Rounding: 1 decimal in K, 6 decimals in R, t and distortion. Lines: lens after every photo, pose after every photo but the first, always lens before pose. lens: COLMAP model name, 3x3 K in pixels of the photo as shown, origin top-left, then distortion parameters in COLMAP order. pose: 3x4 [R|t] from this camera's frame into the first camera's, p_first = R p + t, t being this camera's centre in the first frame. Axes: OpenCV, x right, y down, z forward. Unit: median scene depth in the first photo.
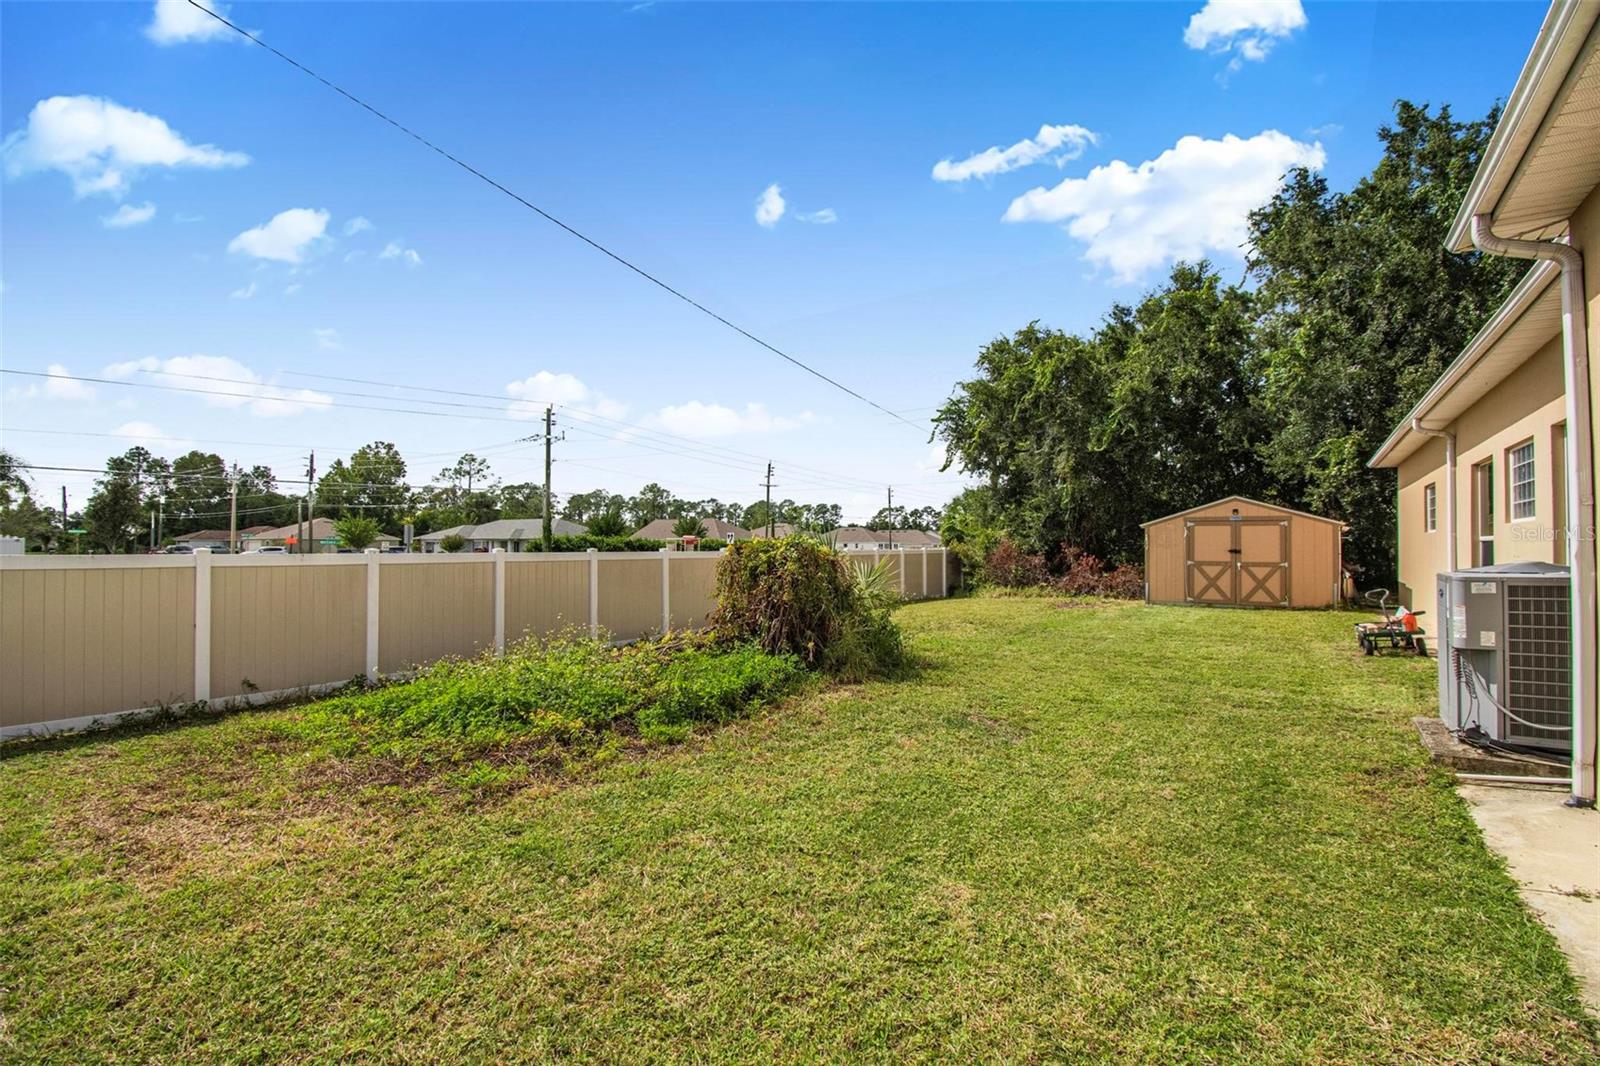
lens RADIAL K [[727.5, 0, 803.0], [0, 727.5, 547.1], [0, 0, 1]] dist [-0.000424, -0.000082]
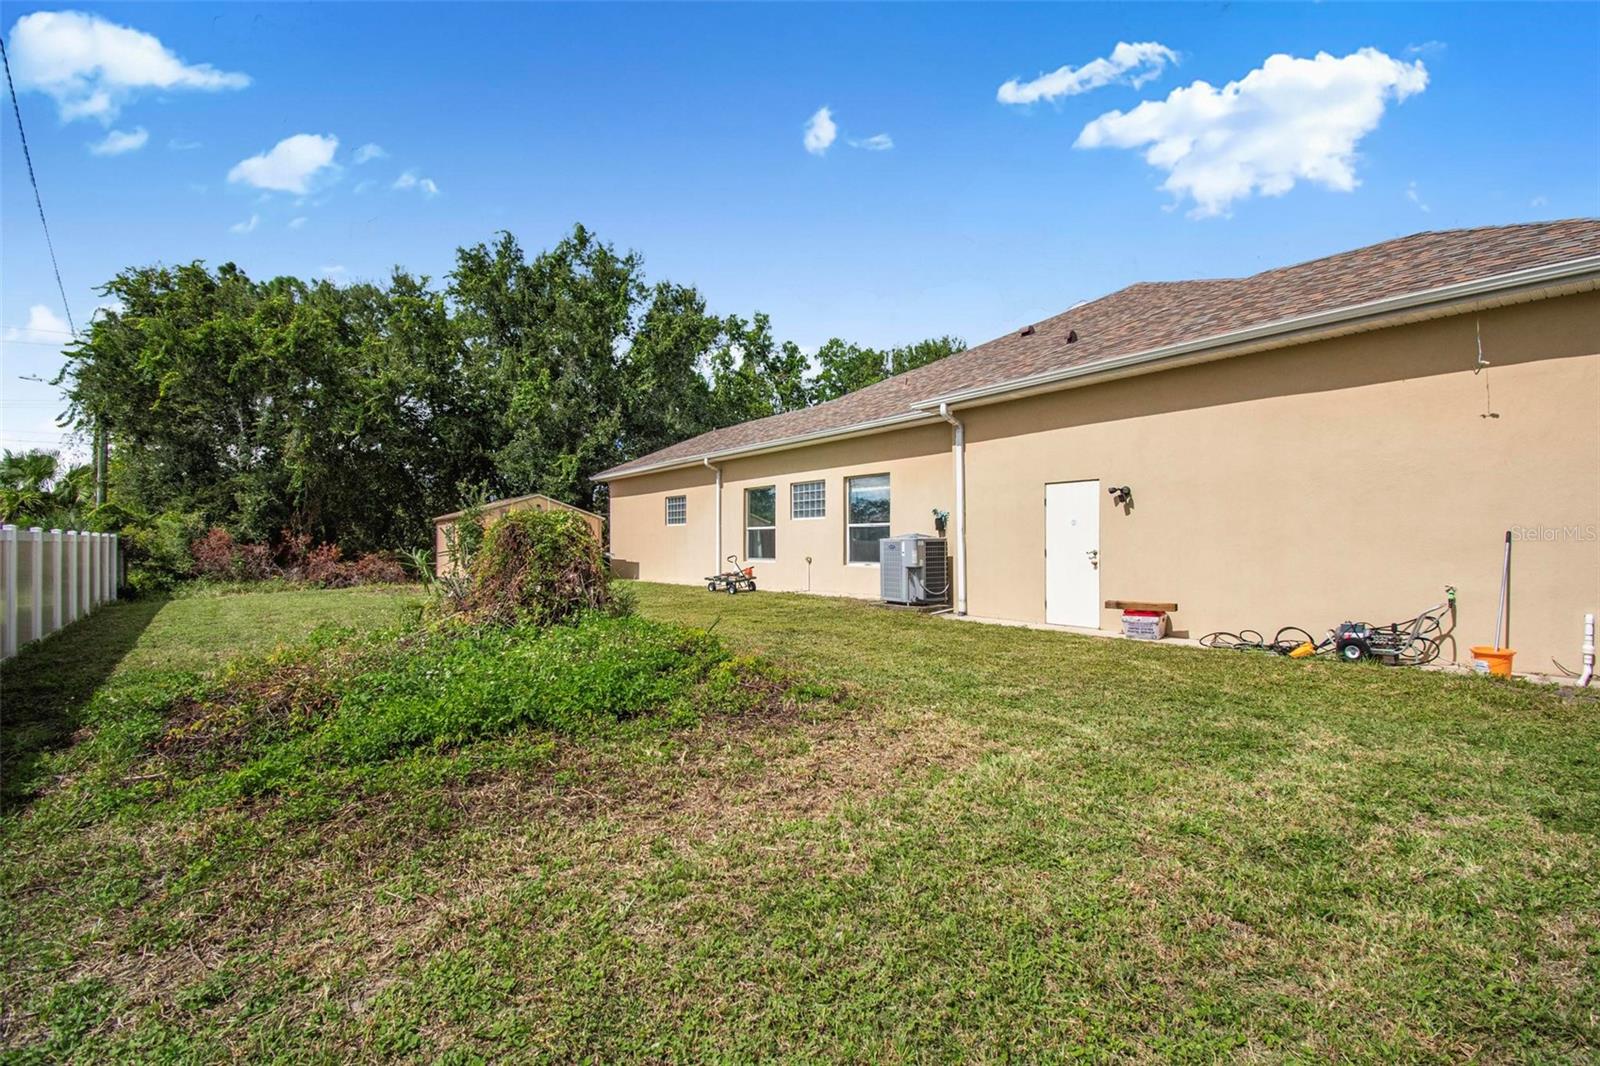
lens RADIAL K [[727.5, 0, 803.0], [0, 727.5, 547.1], [0, 0, 1]] dist [-0.000424, -0.000082]
pose [[0.290653, -0.000967, 0.956828, -0.341198], [0.000098, 1.000000, 0.000981, 0.014571], [-0.956828, -0.000191, 0.290653, 0.138989]]
